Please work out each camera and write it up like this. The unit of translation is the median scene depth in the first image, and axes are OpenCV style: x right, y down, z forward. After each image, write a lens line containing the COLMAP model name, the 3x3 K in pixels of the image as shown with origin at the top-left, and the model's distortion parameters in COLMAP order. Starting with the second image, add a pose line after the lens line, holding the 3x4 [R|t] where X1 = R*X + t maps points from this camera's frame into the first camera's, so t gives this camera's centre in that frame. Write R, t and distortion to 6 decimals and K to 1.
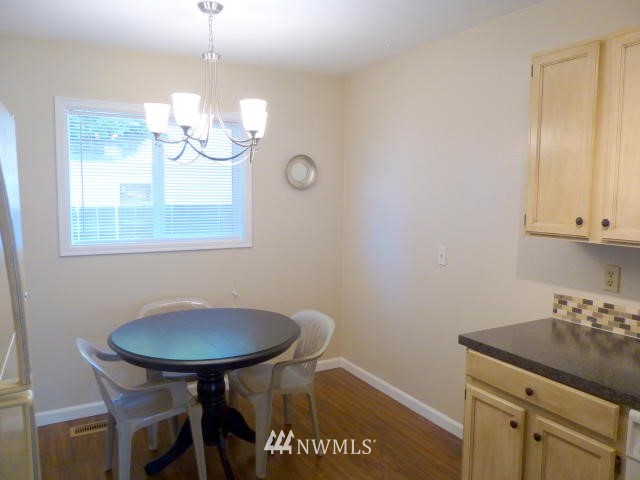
lens RADIAL K [[507.4, 0, 320.5], [0, 507.4, 241.2], [0, 0, 1]] dist [-0.047539, 0.040426]
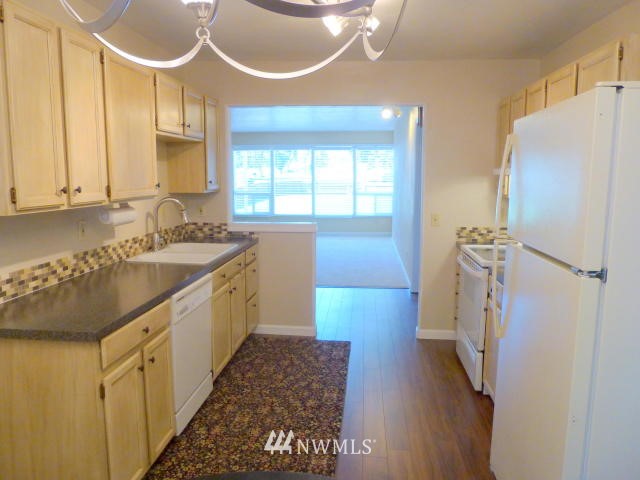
lens RADIAL K [[507.4, 0, 320.2], [0, 507.4, 239.0], [0, 0, 1]] dist [-0.047539, 0.040426]
pose [[-0.837308, -0.078044, 0.541132, -0.445512], [0.045117, 0.976520, 0.210648, -0.116856], [-0.544866, 0.200792, -0.814127, 1.326027]]
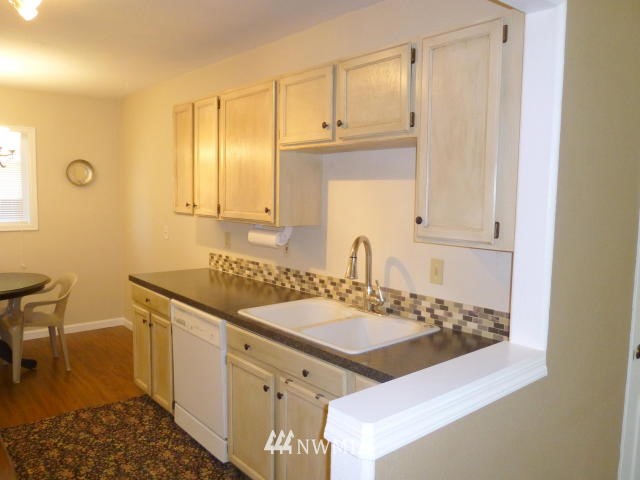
lens RADIAL K [[507.4, 0, 318.0], [0, 507.4, 241.1], [0, 0, 1]] dist [-0.047539, 0.040426]
pose [[0.977023, -0.005547, 0.213062, 0.477859], [0.005629, 0.999984, 0.000224, 0.071823], [-0.213060, 0.000981, 0.977039, -0.665088]]
